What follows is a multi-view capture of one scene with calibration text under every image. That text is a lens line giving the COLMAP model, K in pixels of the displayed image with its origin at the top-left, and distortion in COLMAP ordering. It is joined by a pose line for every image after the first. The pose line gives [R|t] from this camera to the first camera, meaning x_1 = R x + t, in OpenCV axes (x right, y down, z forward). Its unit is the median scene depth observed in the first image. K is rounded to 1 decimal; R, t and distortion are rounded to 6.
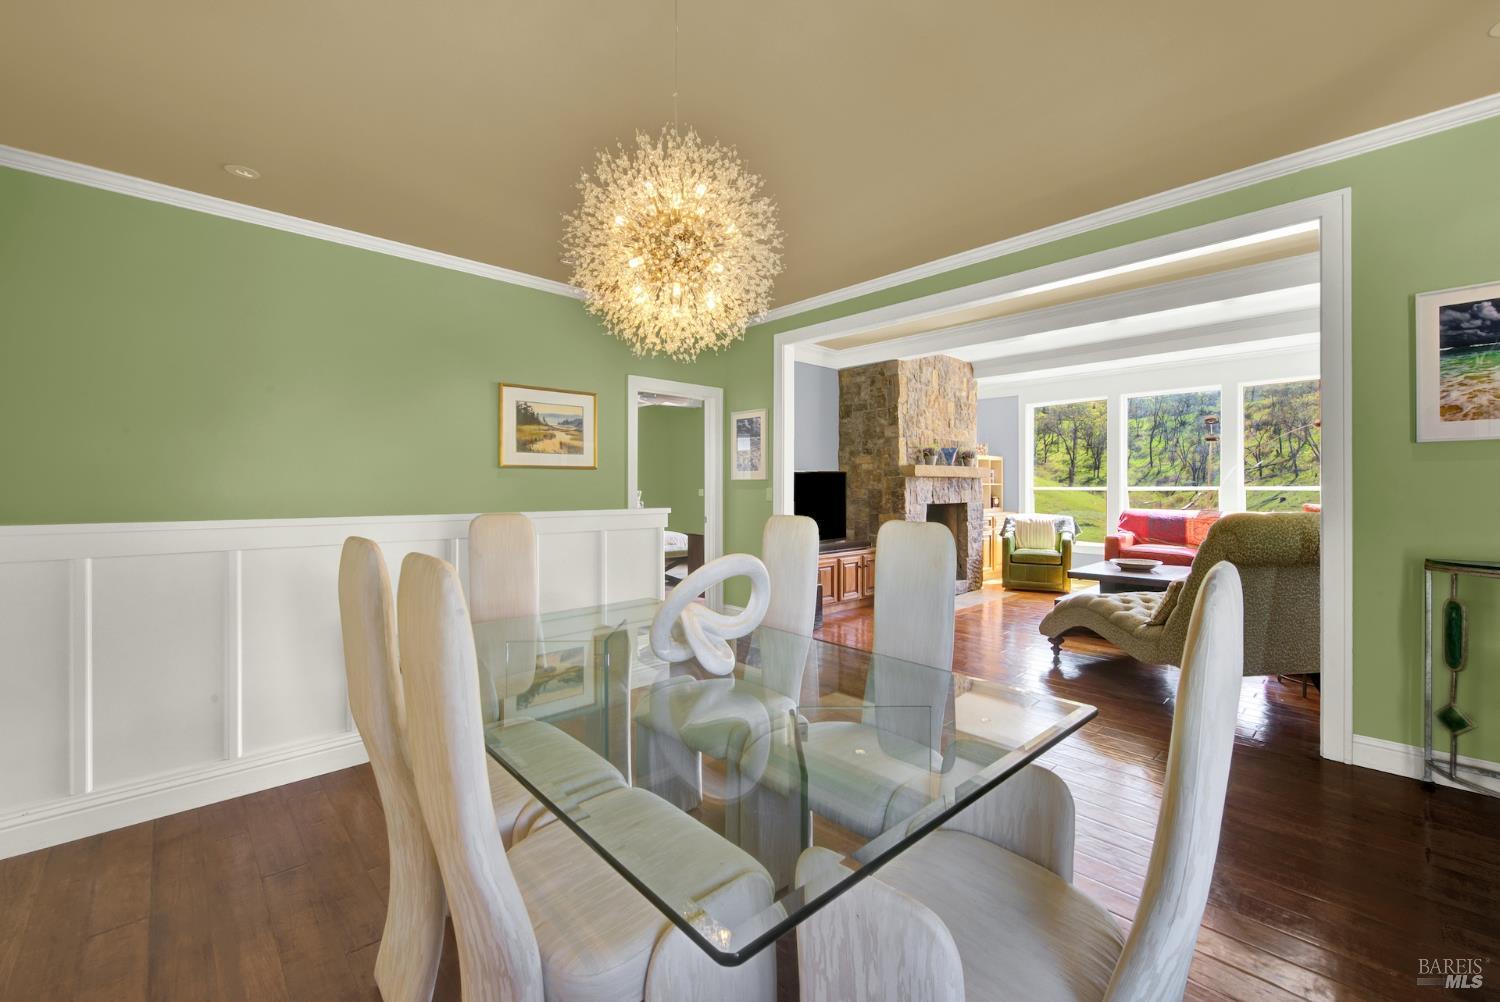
lens RADIAL K [[606.6, 0, 750.7], [0, 606.6, 487.2], [0, 0, 1]] dist [-0.002598, -0.000878]
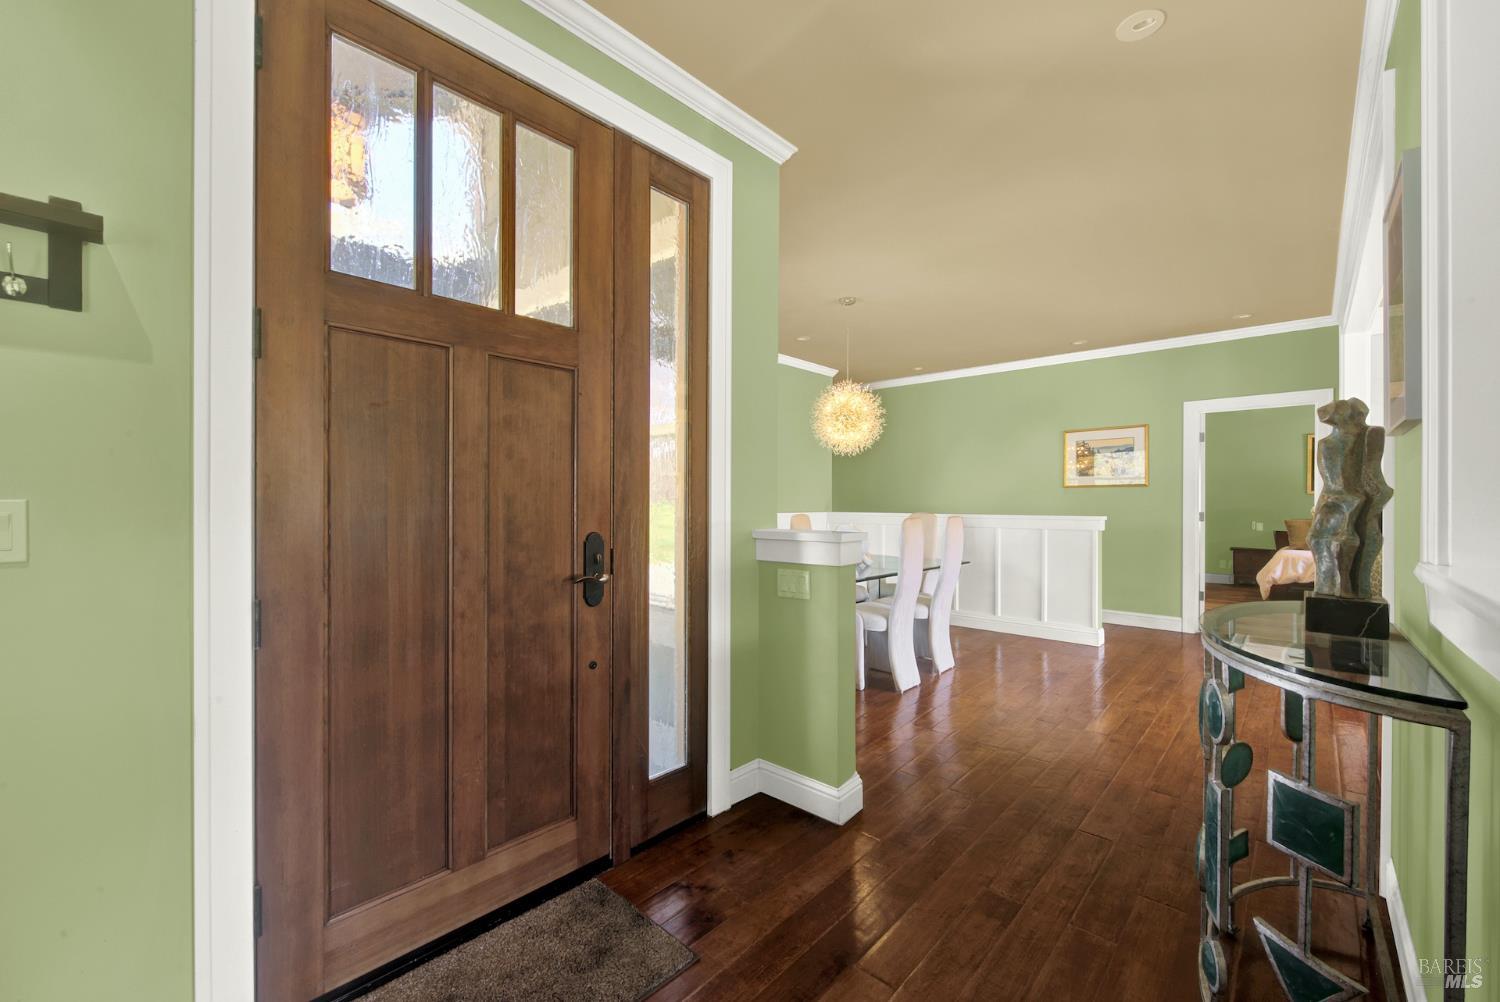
lens RADIAL K [[606.6, 0, 745.5], [0, 606.6, 502.2], [0, 0, 1]] dist [-0.002598, -0.000878]
pose [[0.064980, 0.000214, -0.997887, 0.736757], [0.002260, 0.999997, 0.000361, 0.000618], [0.997884, -0.002279, 0.064979, 0.092141]]
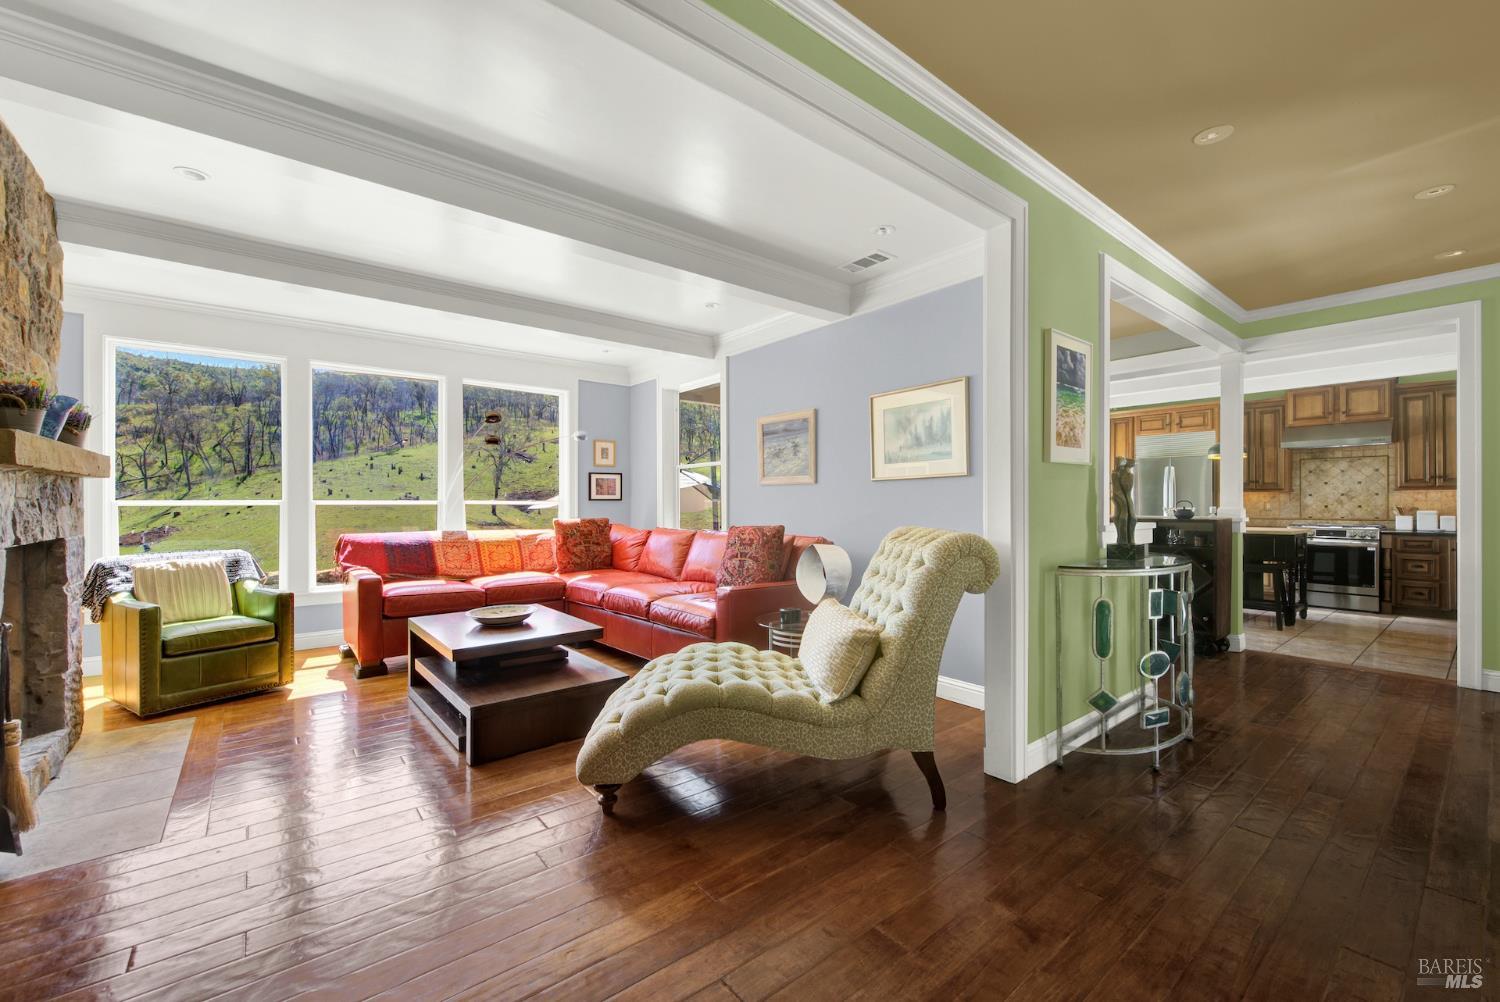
lens RADIAL K [[606.6, 0, 759.1], [0, 606.6, 501.4], [0, 0, 1]] dist [-0.002598, -0.000878]
pose [[0.060954, 0.002882, 0.998136, -0.019520], [-0.003370, 0.999991, -0.002681, 0.001293], [-0.998135, -0.003200, 0.060963, 0.623653]]
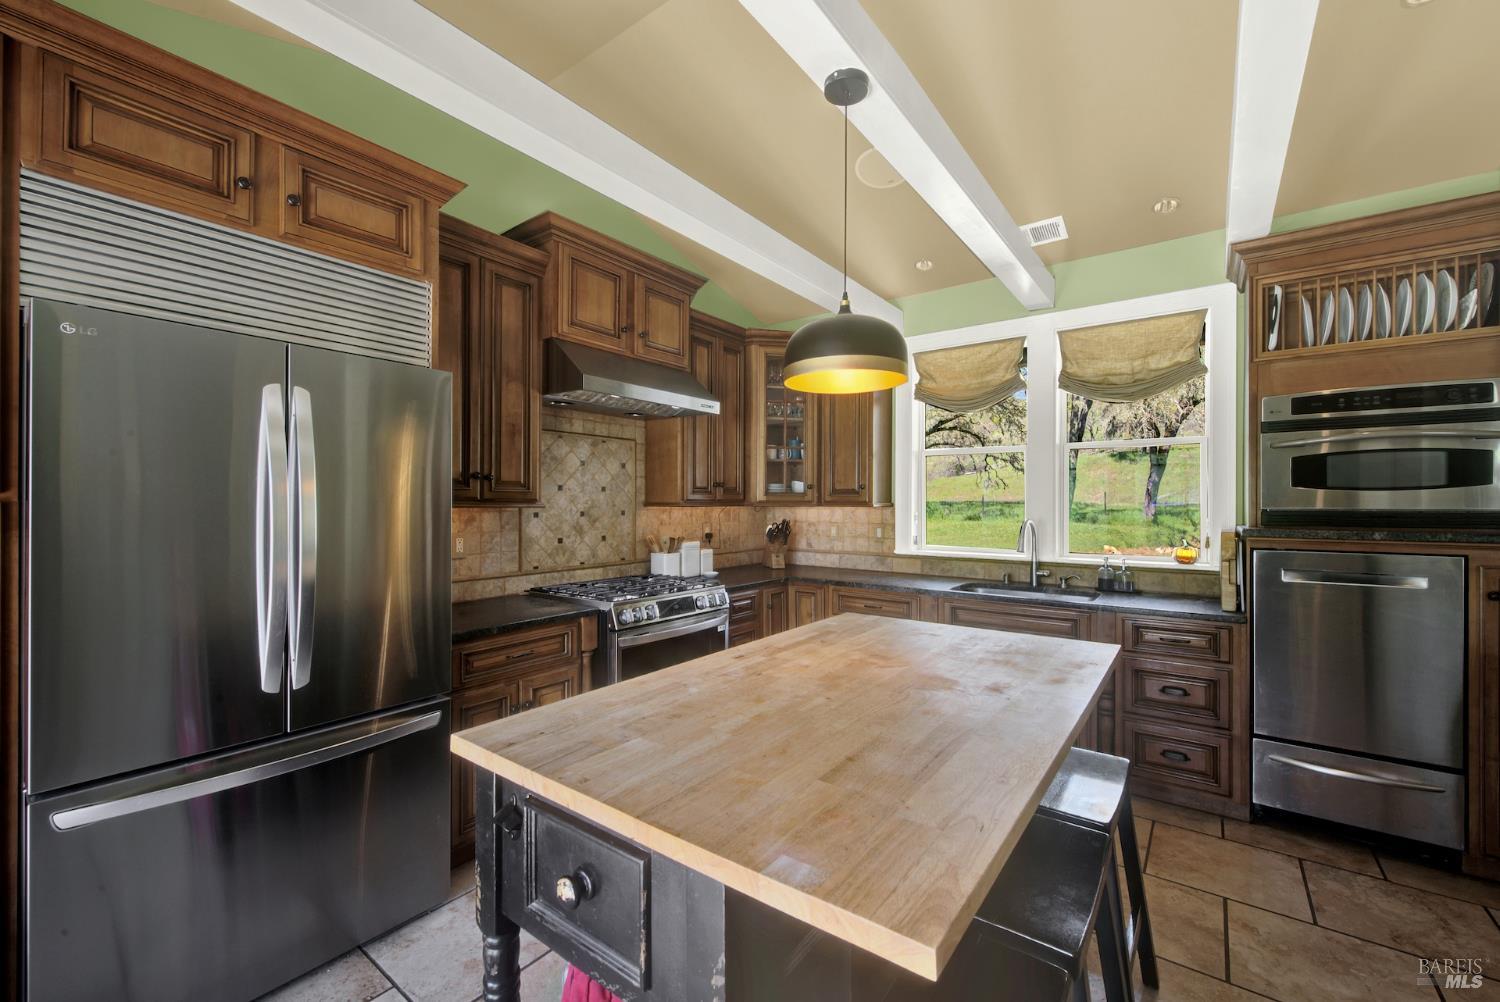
lens RADIAL K [[606.6, 0, 757.5], [0, 606.6, 502.5], [0, 0, 1]] dist [-0.002598, -0.000878]
pose [[-0.982745, -0.005973, -0.184872, 0.283939], [-0.005043, 0.999972, -0.005500, -0.005898], [0.184899, -0.004473, -0.982747, 0.497563]]
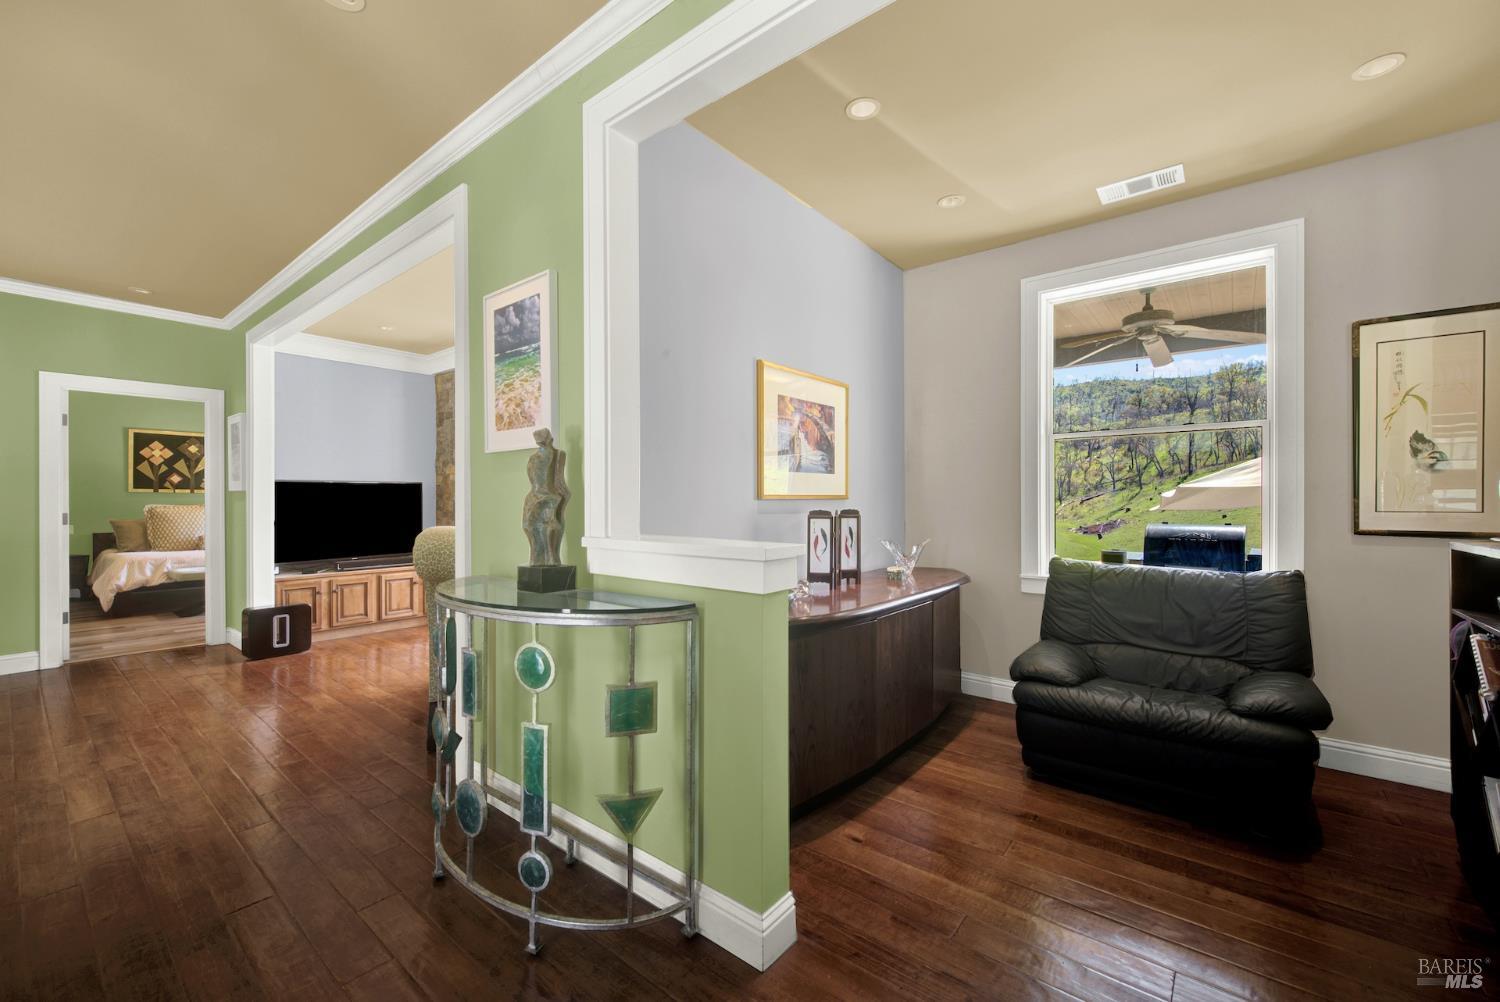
lens RADIAL K [[606.6, 0, 757.2], [0, 606.6, 504.3], [0, 0, 1]] dist [-0.002598, -0.000878]
pose [[0.989699, -0.000883, 0.143162, 0.589022], [-0.000315, 0.999965, 0.008343, 0.000101], [-0.143164, -0.008302, 0.989664, -0.007786]]
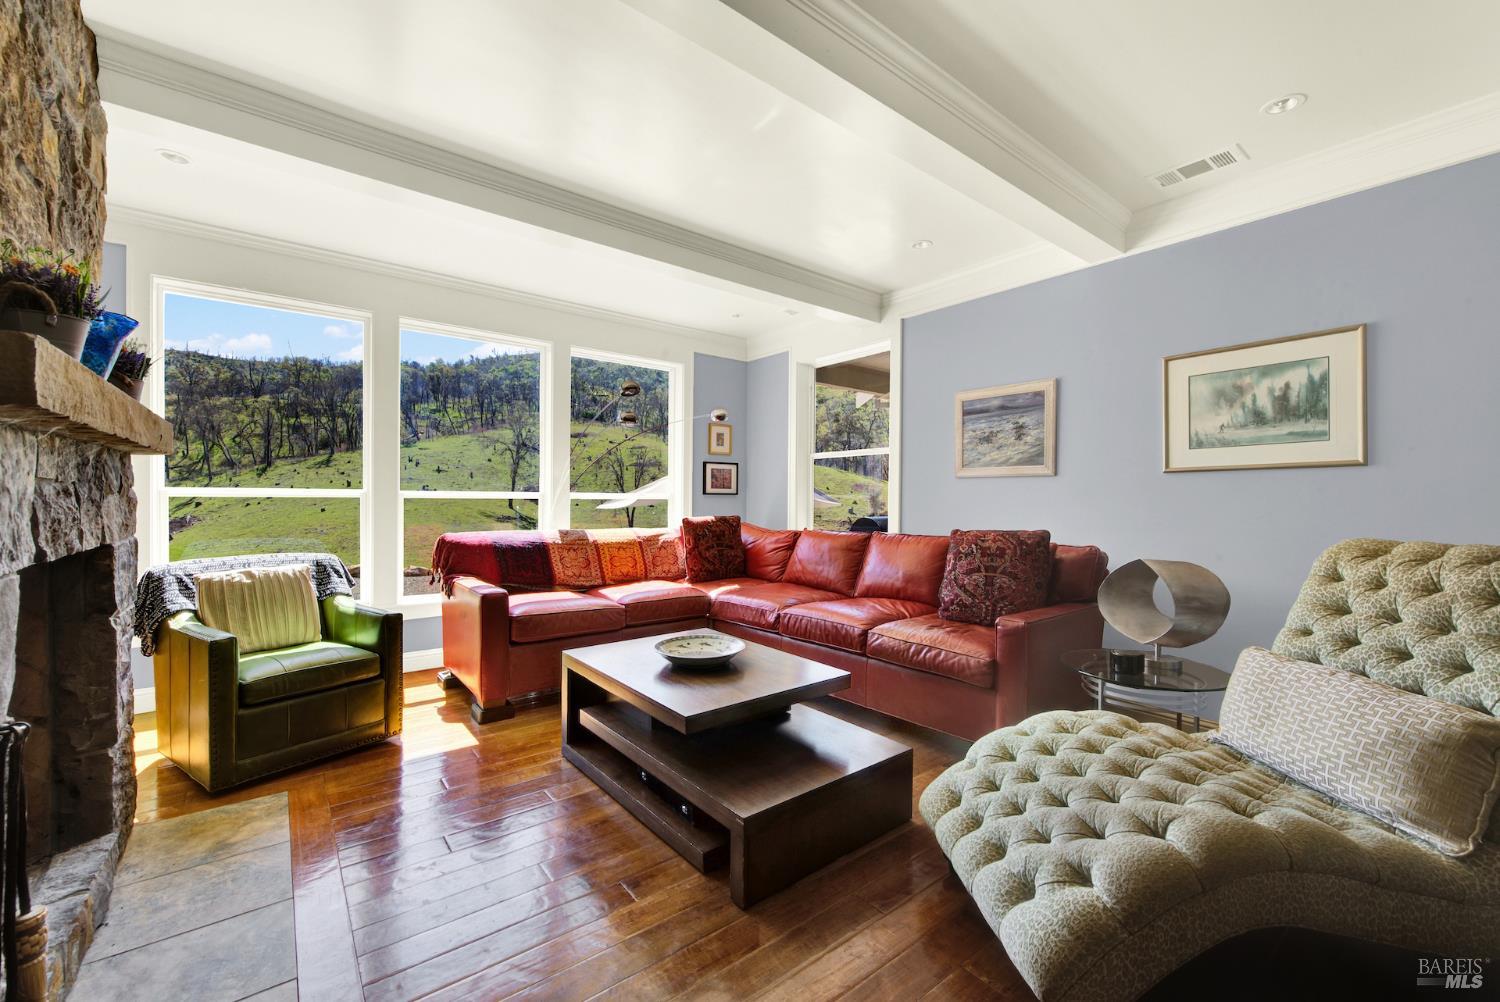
lens RADIAL K [[606.6, 0, 758.6], [0, 606.6, 504.3], [0, 0, 1]] dist [-0.002598, -0.000878]
pose [[0.078553, -0.007312, 0.996883, 0.141998], [-0.013979, 0.999867, 0.008435, 0.003522], [-0.996812, -0.014598, 0.078440, 0.848141]]
